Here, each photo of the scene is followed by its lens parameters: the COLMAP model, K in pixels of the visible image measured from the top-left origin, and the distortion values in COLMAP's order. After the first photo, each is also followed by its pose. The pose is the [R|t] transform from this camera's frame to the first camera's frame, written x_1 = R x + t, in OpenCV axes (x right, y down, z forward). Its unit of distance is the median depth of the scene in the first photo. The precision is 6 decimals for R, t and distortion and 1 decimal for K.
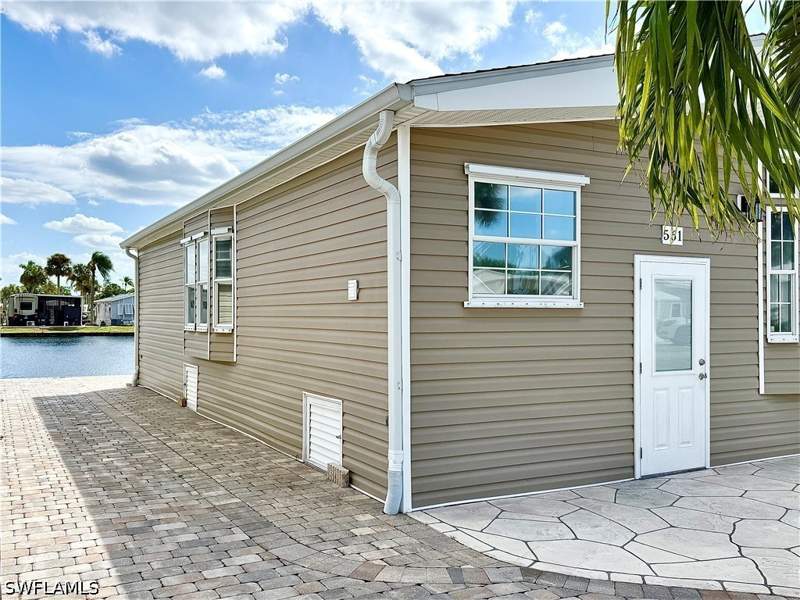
lens RADIAL K [[725.2, 0, 400.0], [0, 725.2, 300.0], [0, 0, 1]] dist [0.000669, -0.005137]
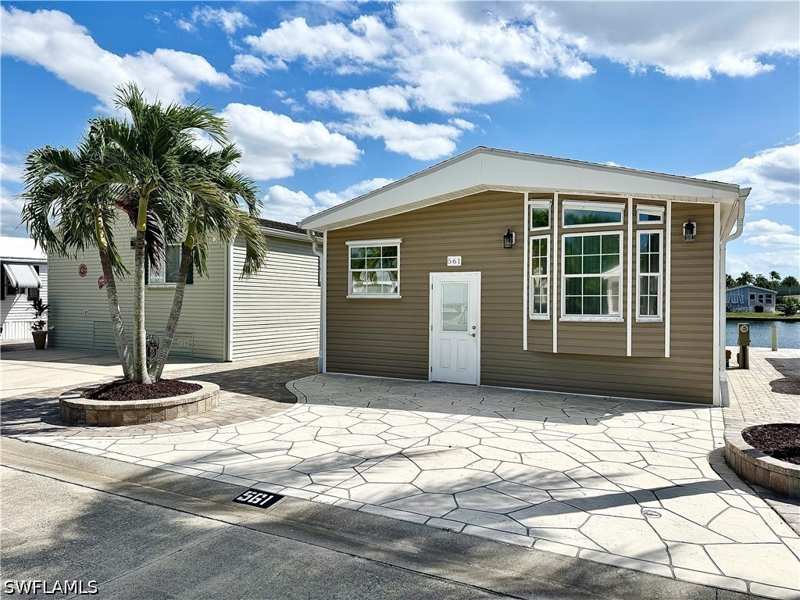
lens RADIAL K [[568.2, 0, 400.0], [0, 568.2, 300.0], [0, 0, 1]] dist [0.014458, -0.001494]
pose [[0.552270, 0.004204, -0.833654, 1.534160], [0.008449, 0.999908, 0.010640, -0.002251], [0.833622, -0.012920, 0.552184, 0.041408]]
